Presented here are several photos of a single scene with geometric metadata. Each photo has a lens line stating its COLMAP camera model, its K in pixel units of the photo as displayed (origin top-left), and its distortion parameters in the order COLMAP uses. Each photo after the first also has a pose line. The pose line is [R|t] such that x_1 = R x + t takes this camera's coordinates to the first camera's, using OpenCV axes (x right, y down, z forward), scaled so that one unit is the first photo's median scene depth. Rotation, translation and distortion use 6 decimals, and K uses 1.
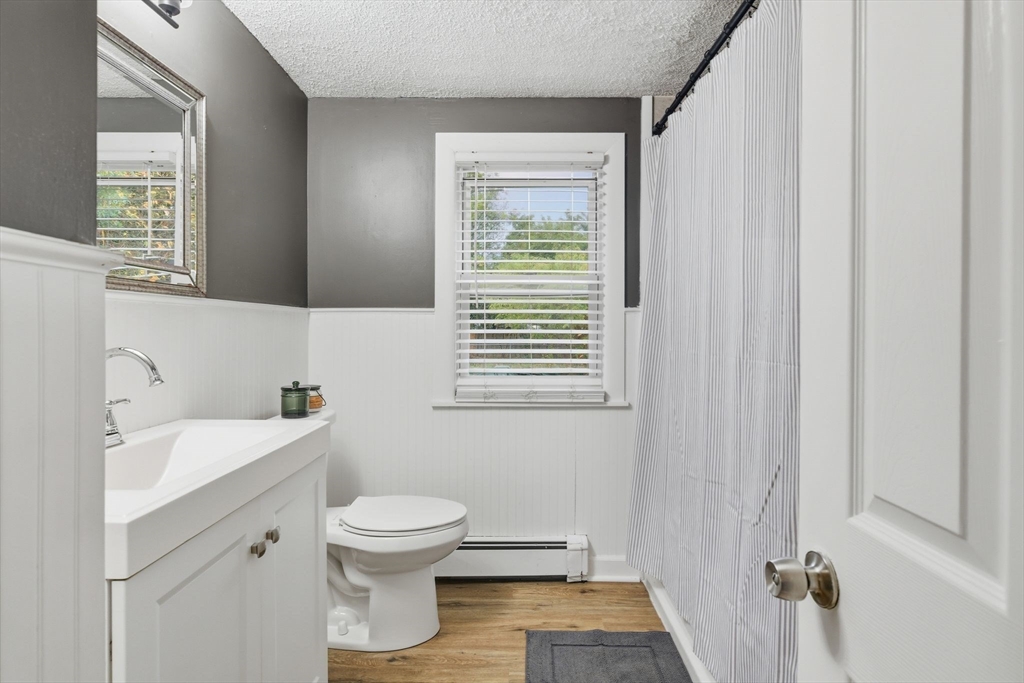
lens RADIAL K [[527.4, 0, 526.5], [0, 527.4, 334.8], [0, 0, 1]] dist [-0.002336, 0.001011]
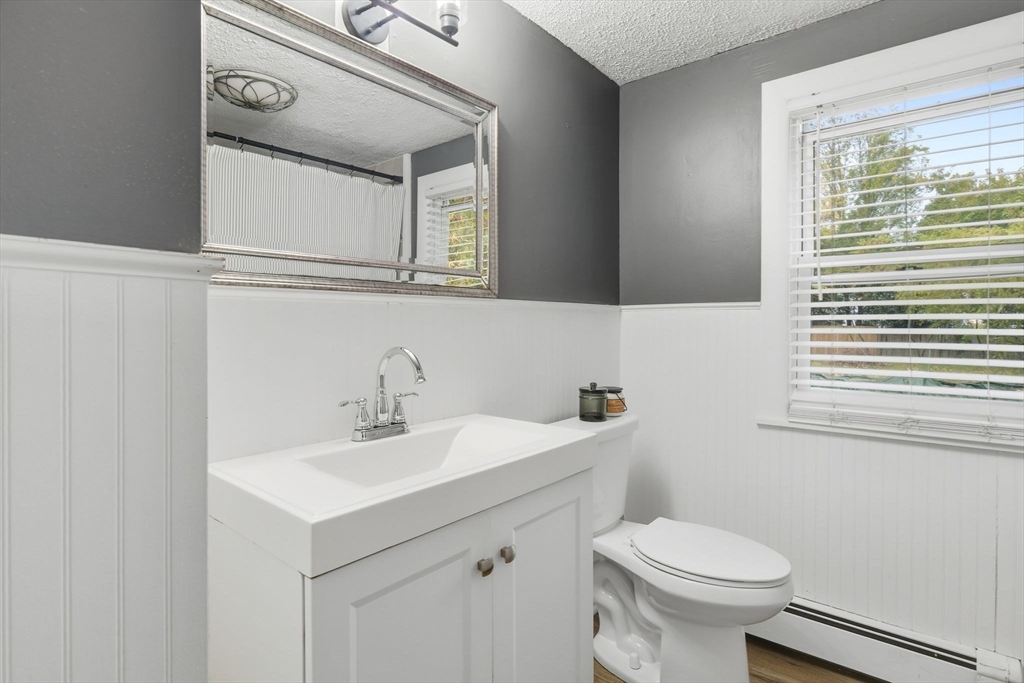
lens RADIAL K [[531.2, 0, 512.4], [0, 531.2, 327.8], [0, 0, 1]] dist [-0.011763, 0.003816]
pose [[0.760762, 0.002664, -0.649026, 0.074673], [-0.005845, 0.999979, -0.002747, -0.007636], [0.649005, 0.005883, 0.760761, 0.170647]]
